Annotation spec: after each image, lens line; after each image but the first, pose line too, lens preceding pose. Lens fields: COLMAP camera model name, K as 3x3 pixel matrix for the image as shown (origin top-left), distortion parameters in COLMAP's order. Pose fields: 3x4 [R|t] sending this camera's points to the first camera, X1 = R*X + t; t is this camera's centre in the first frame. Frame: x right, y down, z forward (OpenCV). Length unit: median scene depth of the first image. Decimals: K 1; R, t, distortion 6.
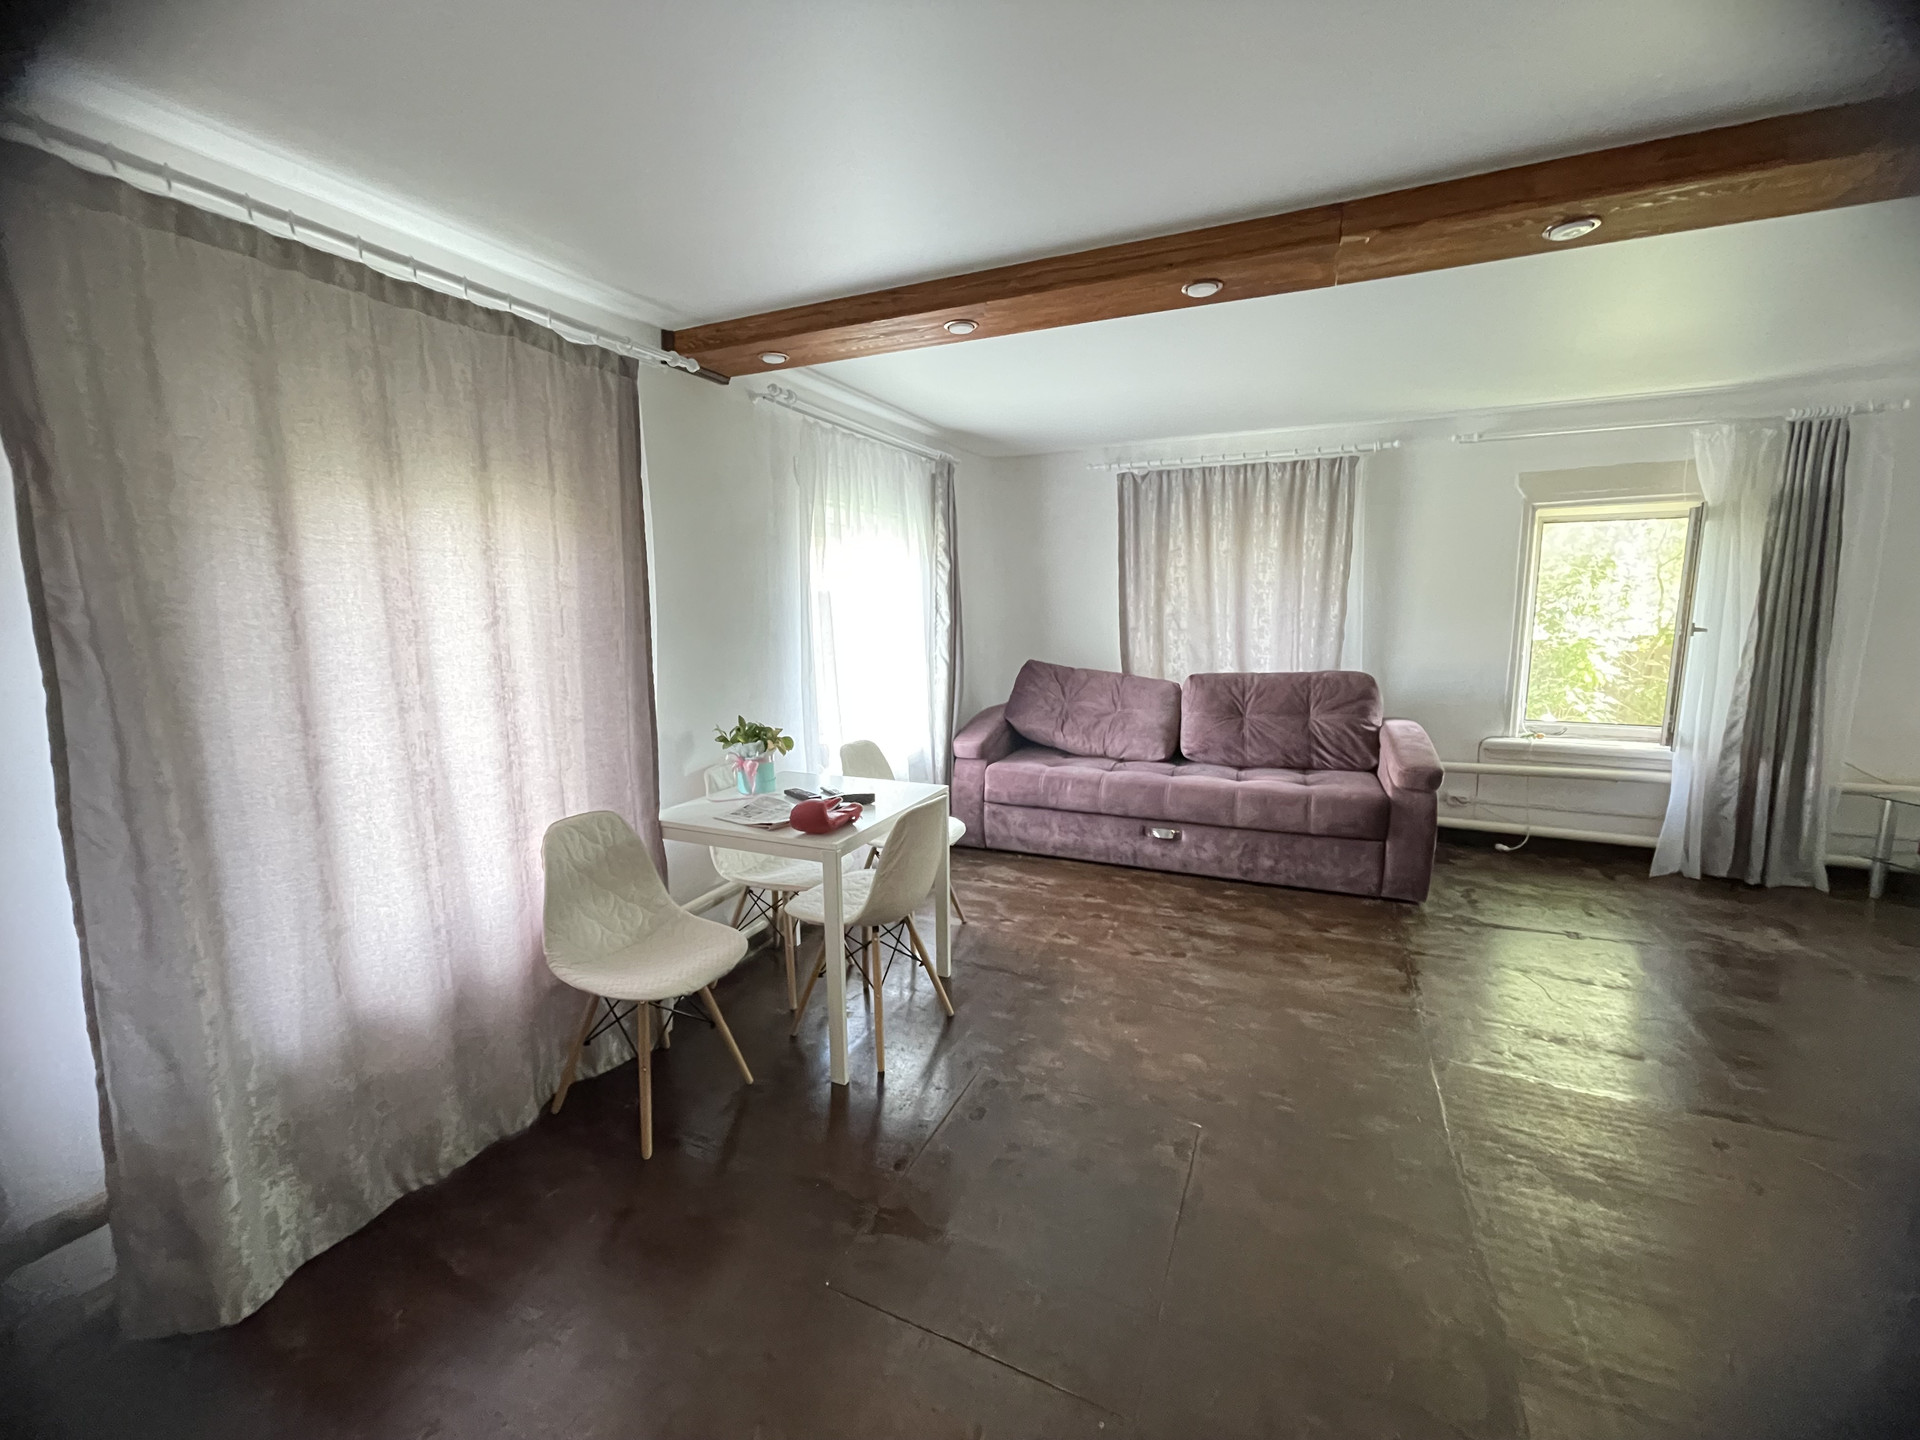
lens RADIAL K [[779.0, 0, 960.0], [0, 779.0, 720.0], [0, 0, 1]] dist [-0.000914, -0.000153]
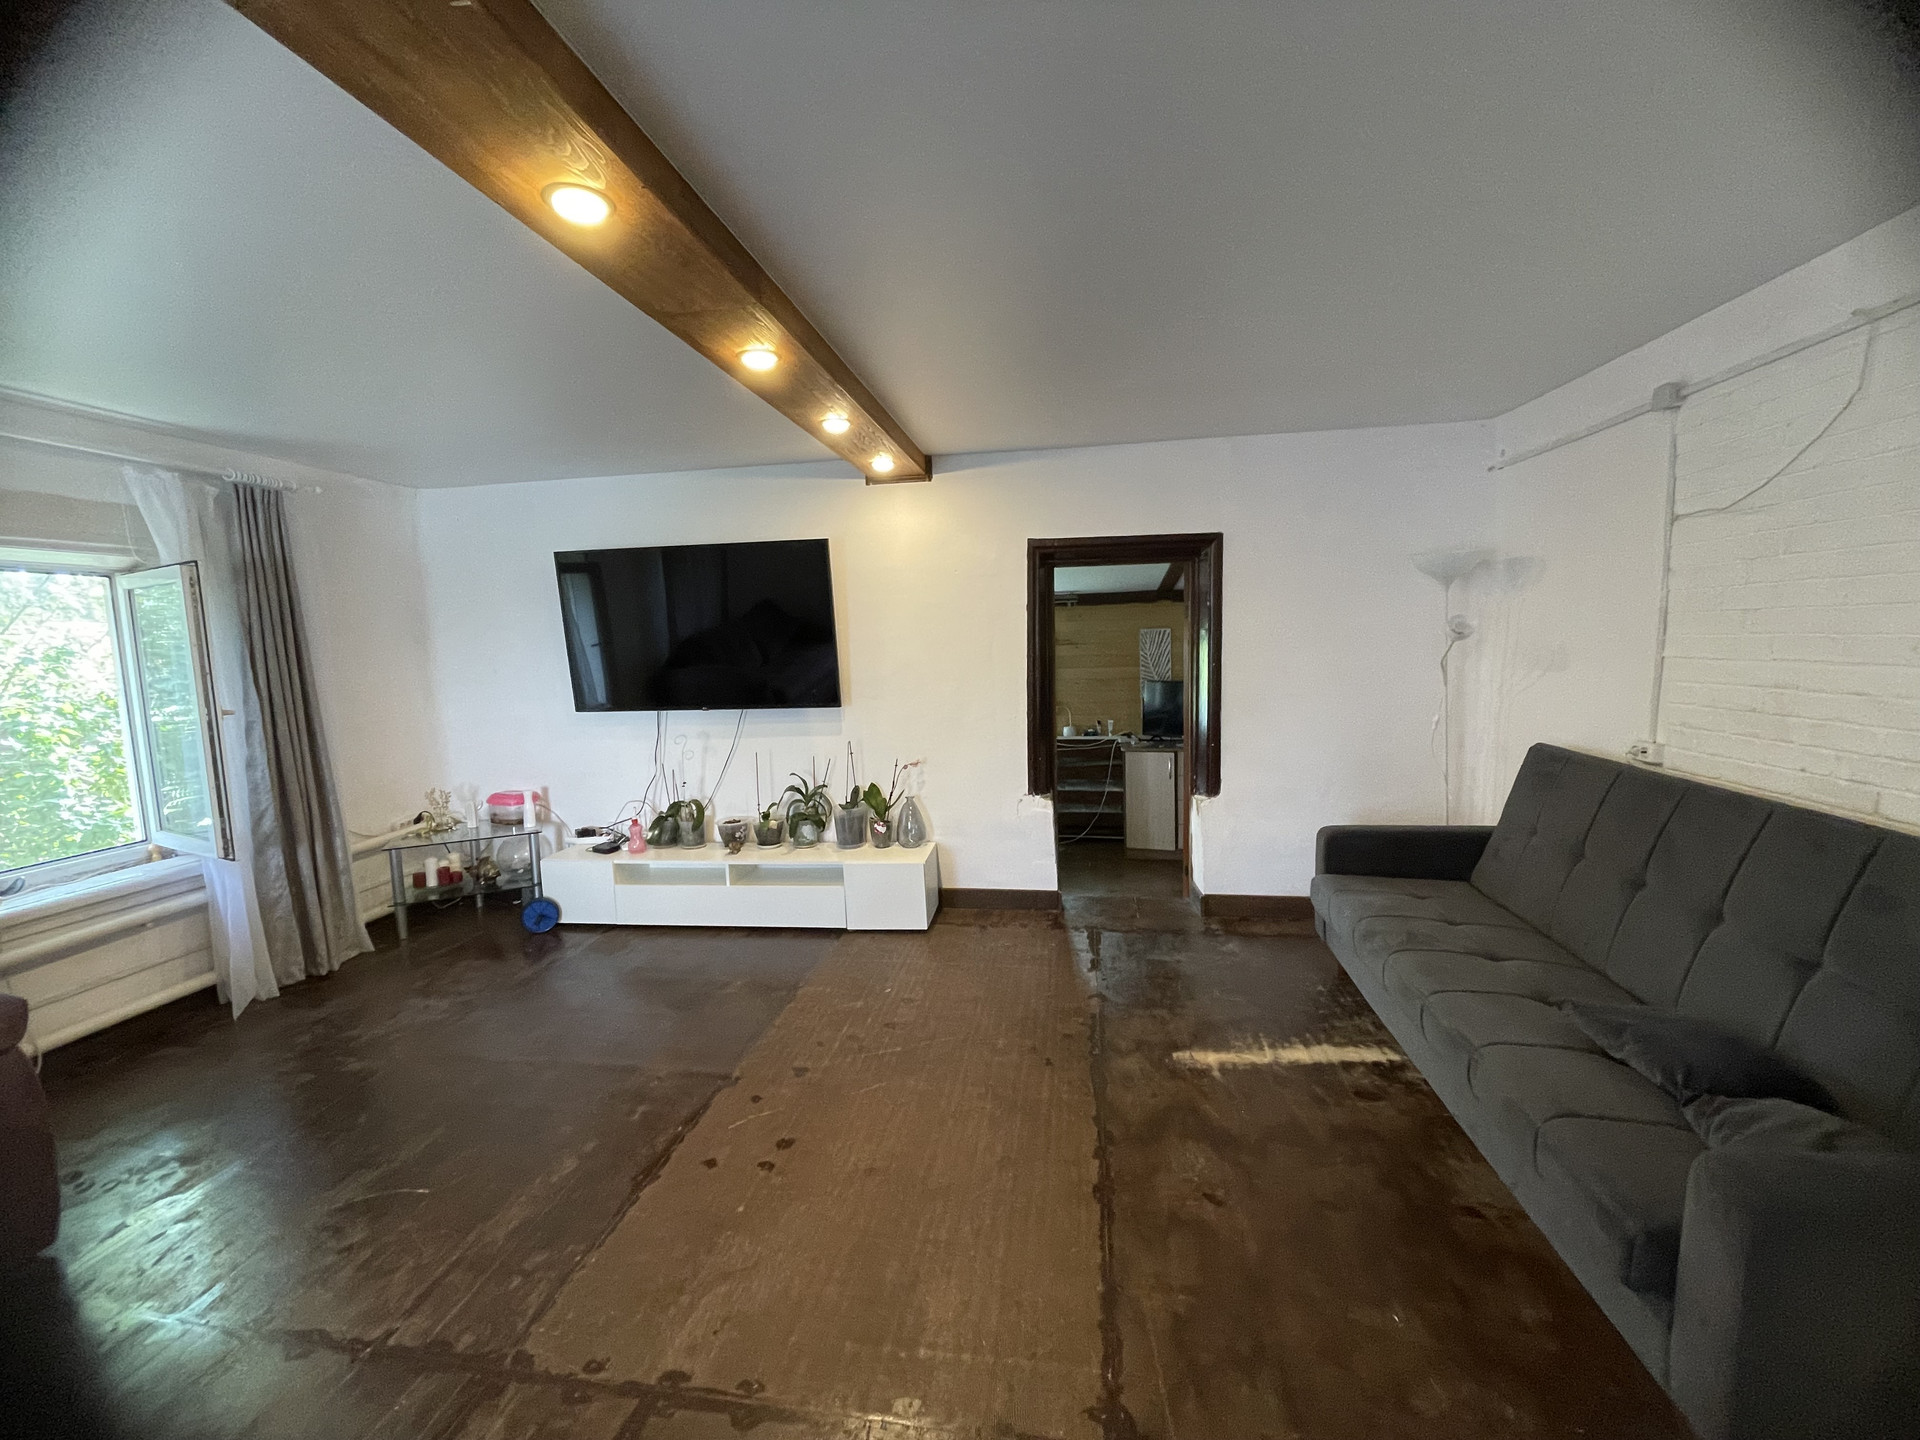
lens RADIAL K [[779.0, 0, 960.0], [0, 779.0, 720.0], [0, 0, 1]] dist [-0.000914, -0.000153]
pose [[-0.251723, -0.083133, 0.964222, -0.060318], [0.186048, 0.973565, 0.132508, -0.084001], [-0.949748, 0.212747, -0.229602, 0.519334]]
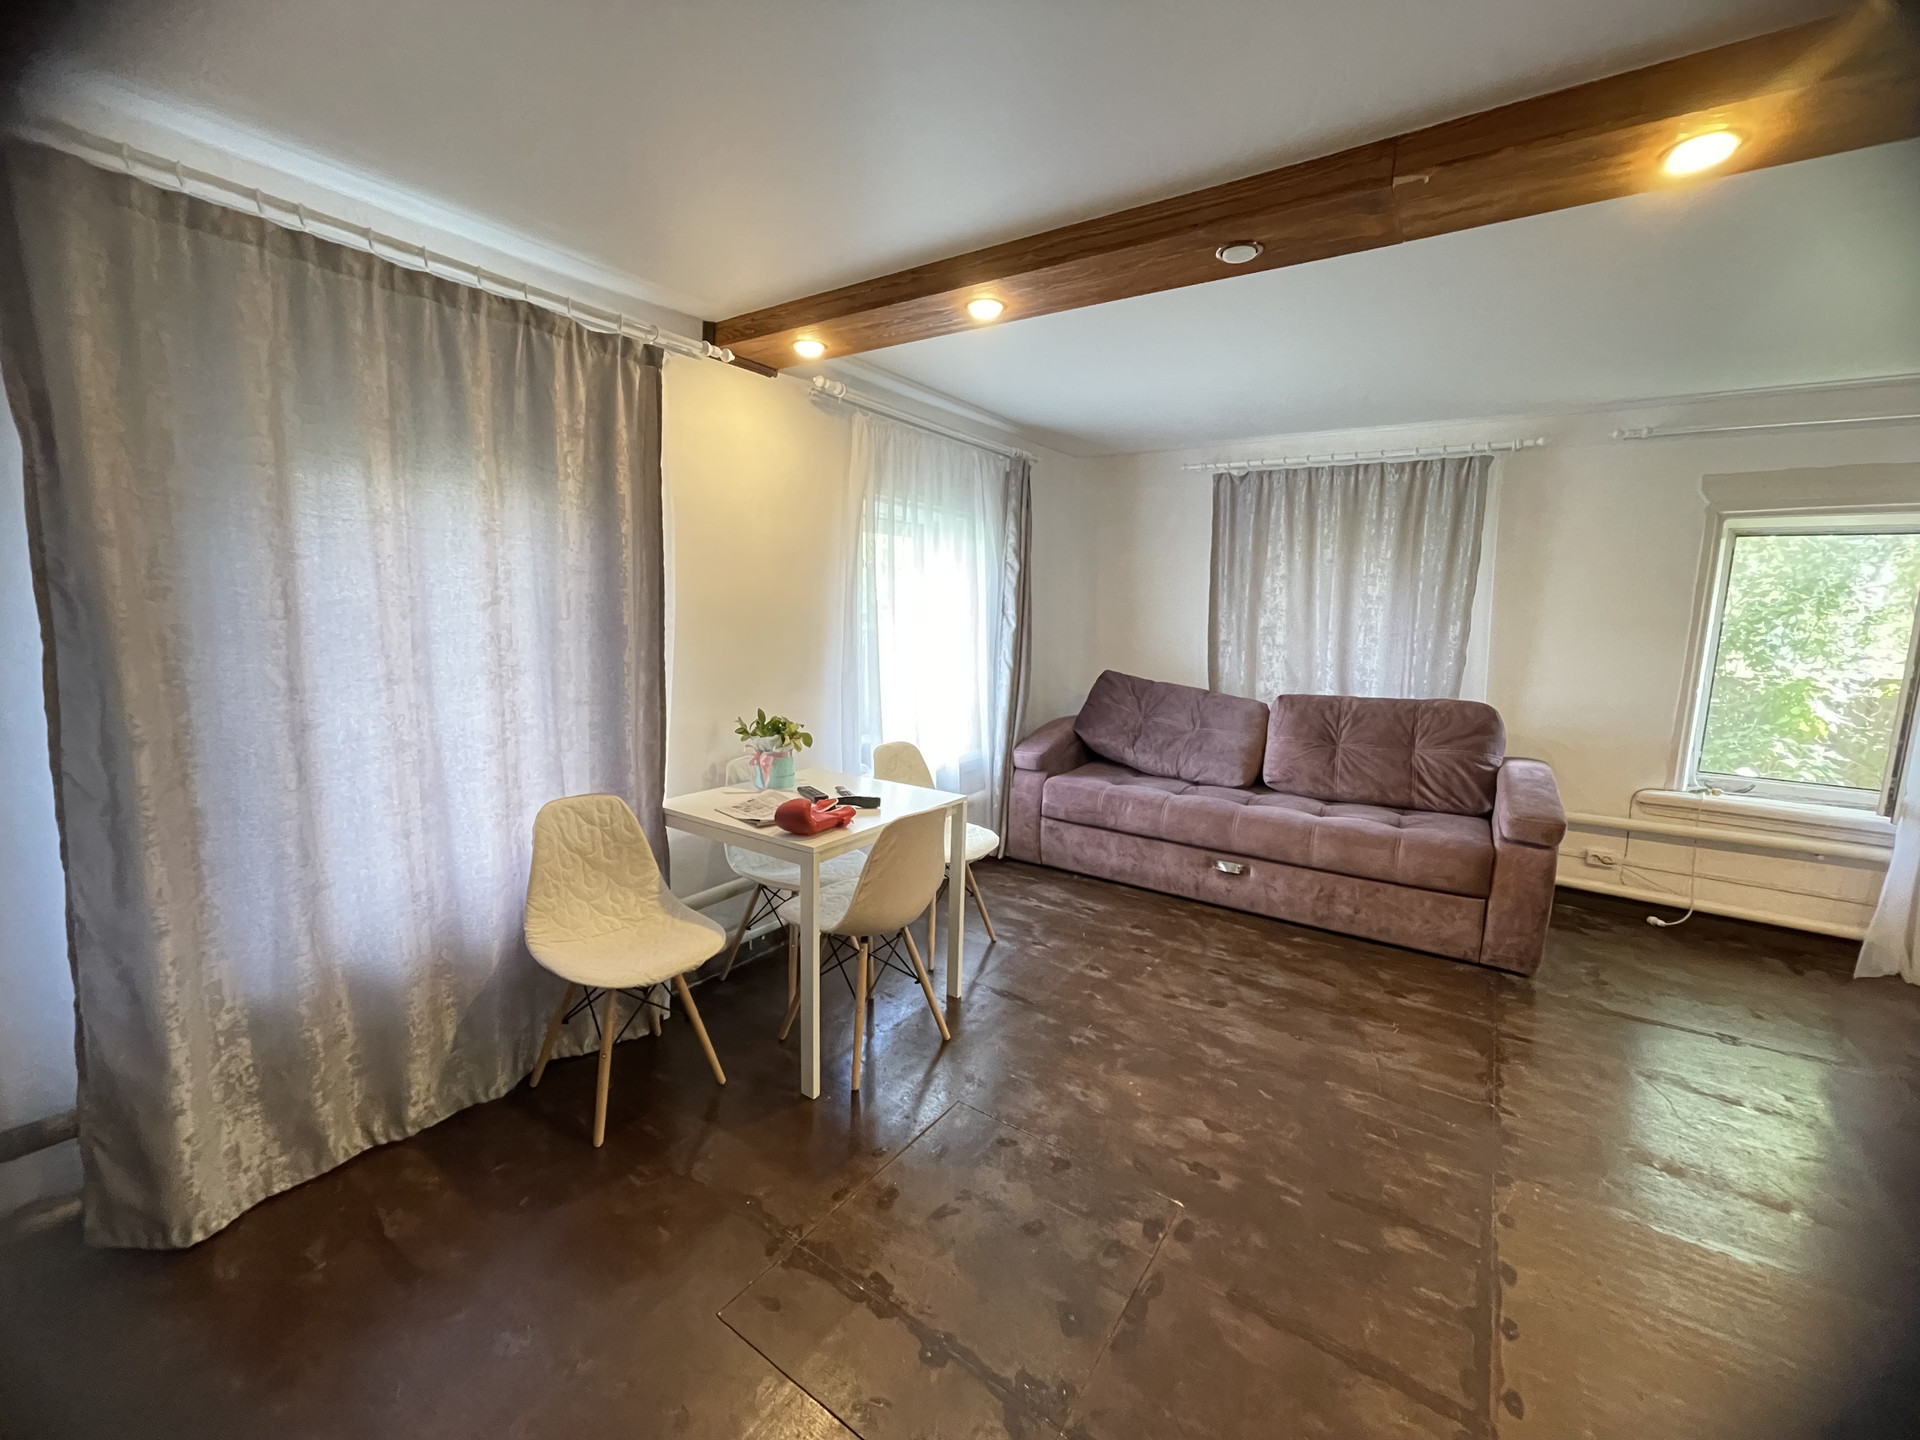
lens RADIAL K [[779.0, 0, 960.0], [0, 779.0, 720.0], [0, 0, 1]] dist [-0.000914, -0.000153]
pose [[0.983449, 0.061070, -0.170583, 0.123380], [-0.062668, 0.998026, -0.003994, -0.002957], [0.170002, 0.014618, 0.985335, 0.060359]]
